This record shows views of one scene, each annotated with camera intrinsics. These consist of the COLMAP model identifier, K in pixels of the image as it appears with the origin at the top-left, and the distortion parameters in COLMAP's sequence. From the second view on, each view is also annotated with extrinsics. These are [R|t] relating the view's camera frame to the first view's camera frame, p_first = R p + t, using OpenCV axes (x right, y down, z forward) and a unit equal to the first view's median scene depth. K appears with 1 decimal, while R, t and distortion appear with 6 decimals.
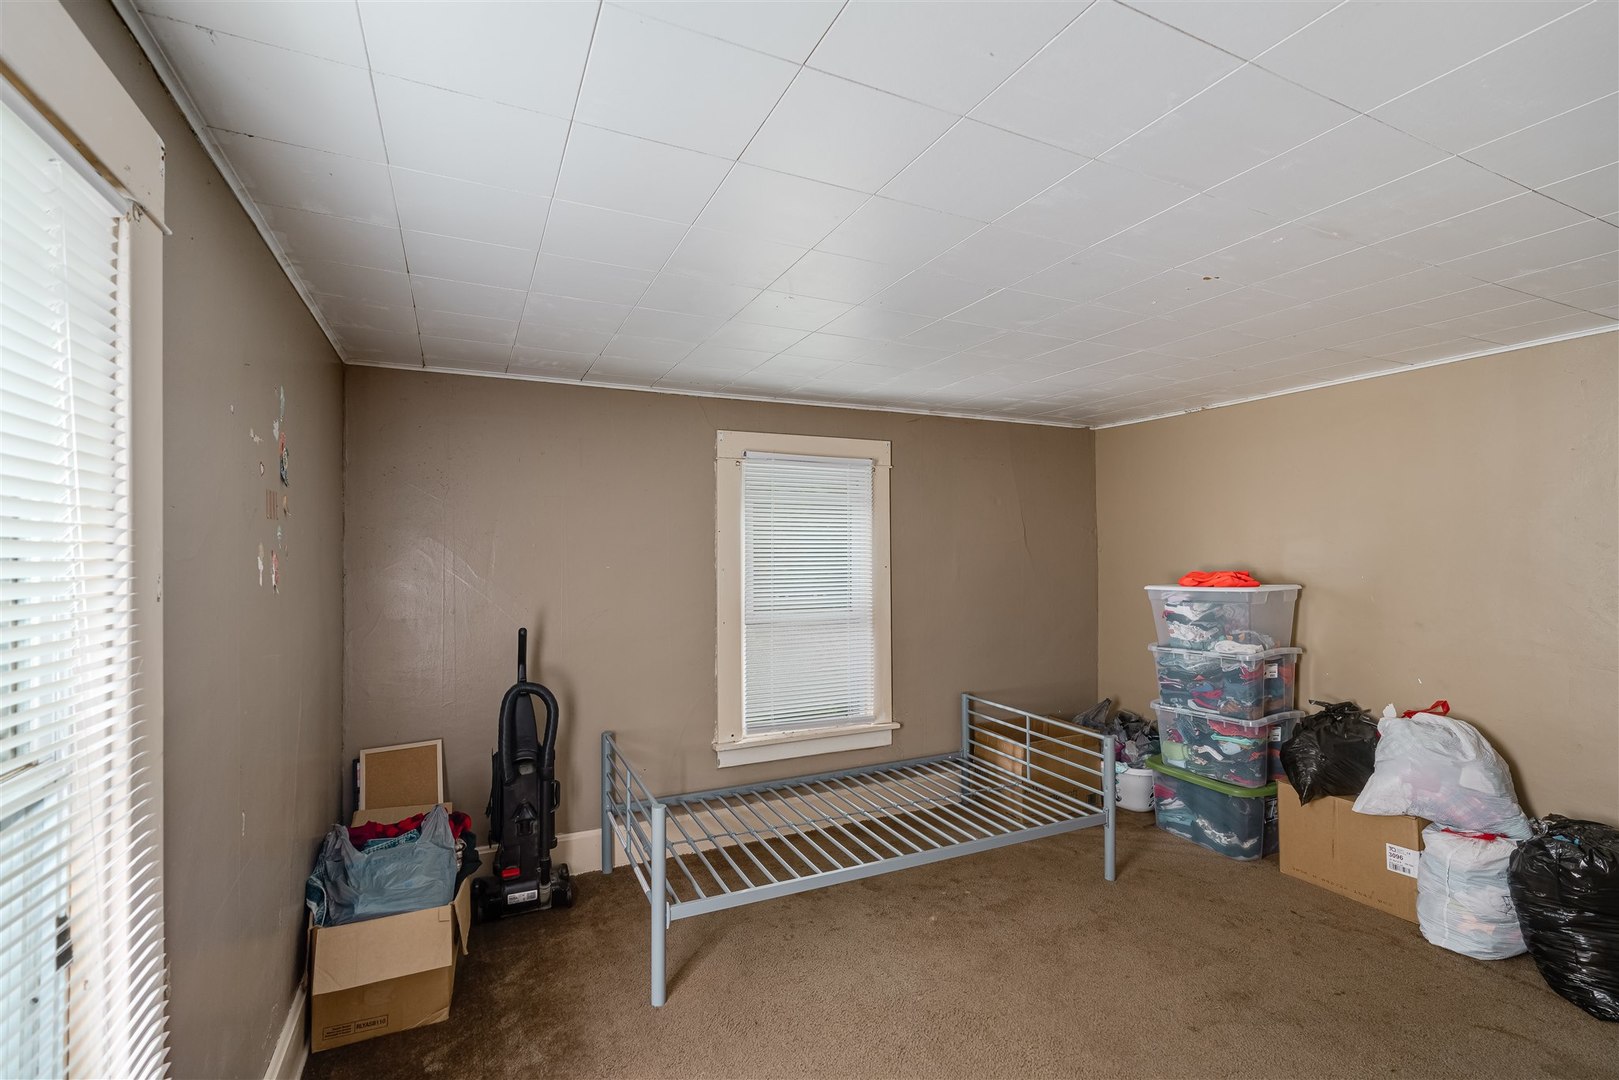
lens RADIAL K [[726.6, 0, 809.1], [0, 726.6, 535.0], [0, 0, 1]] dist [-0.011535, 0.002766]
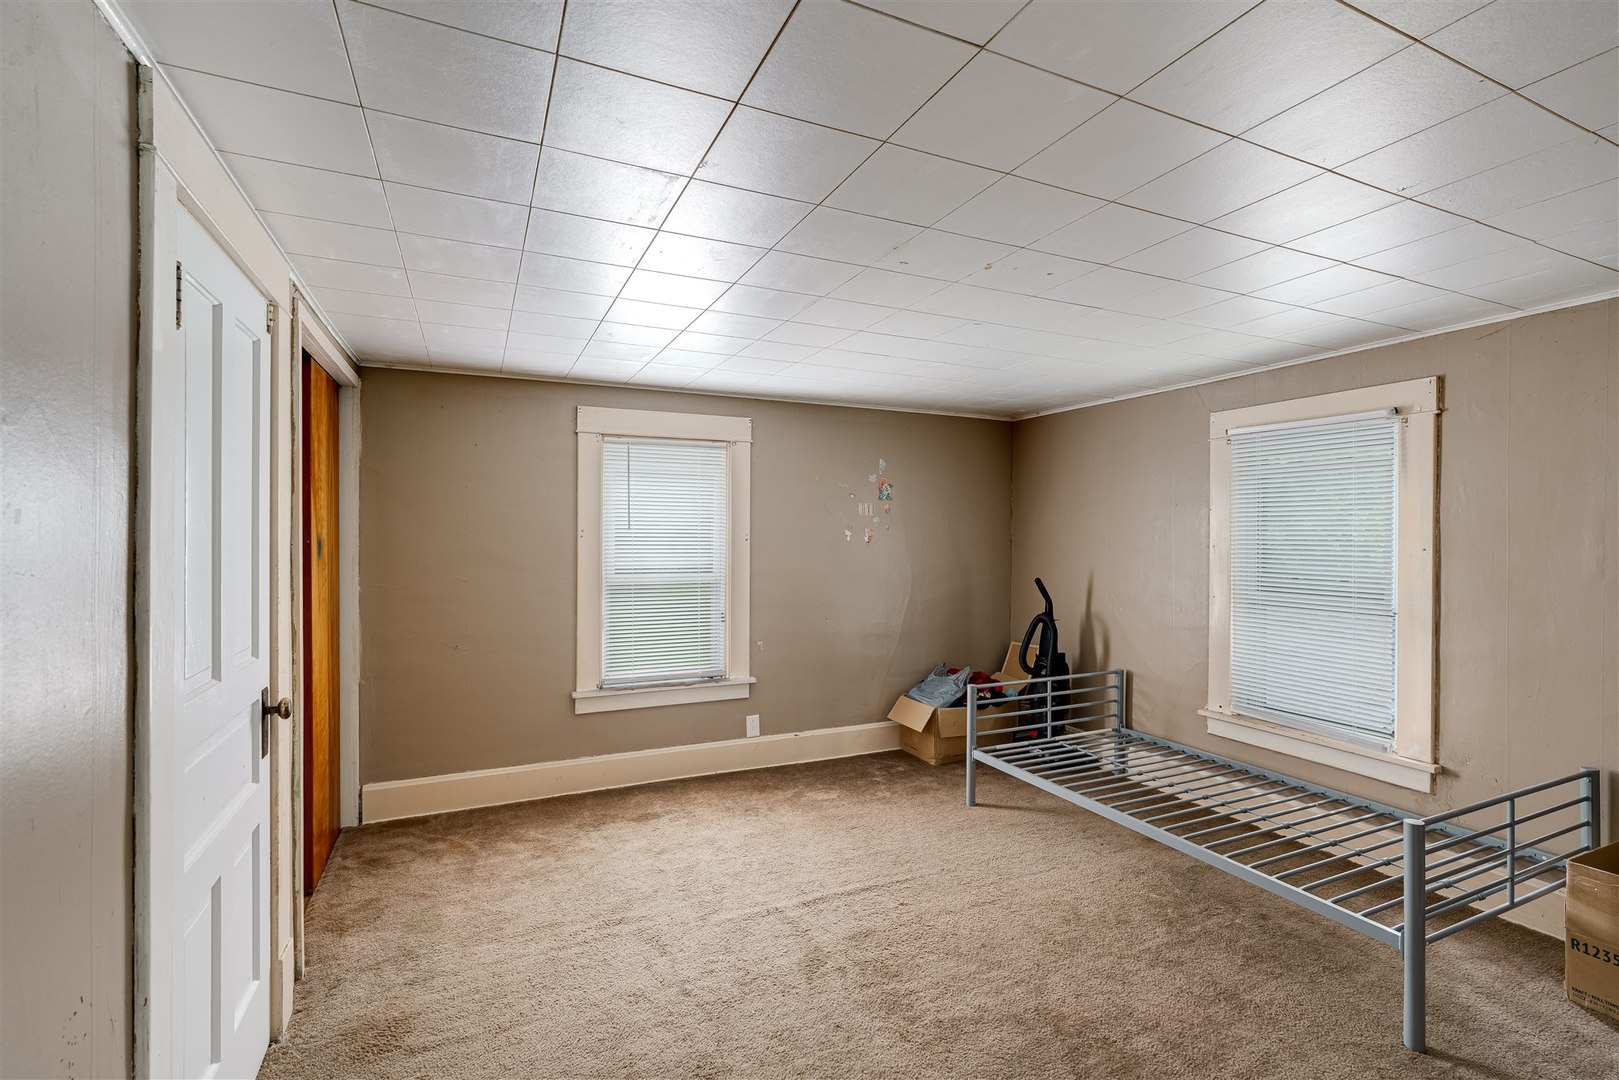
lens RADIAL K [[726.6, 0, 807.7], [0, 726.6, 537.7], [0, 0, 1]] dist [-0.011535, 0.002766]
pose [[-0.004580, 0.012242, -0.999915, 0.942412], [0.023962, 0.999639, 0.012129, 0.008566], [0.999702, -0.023904, -0.004871, 0.428428]]
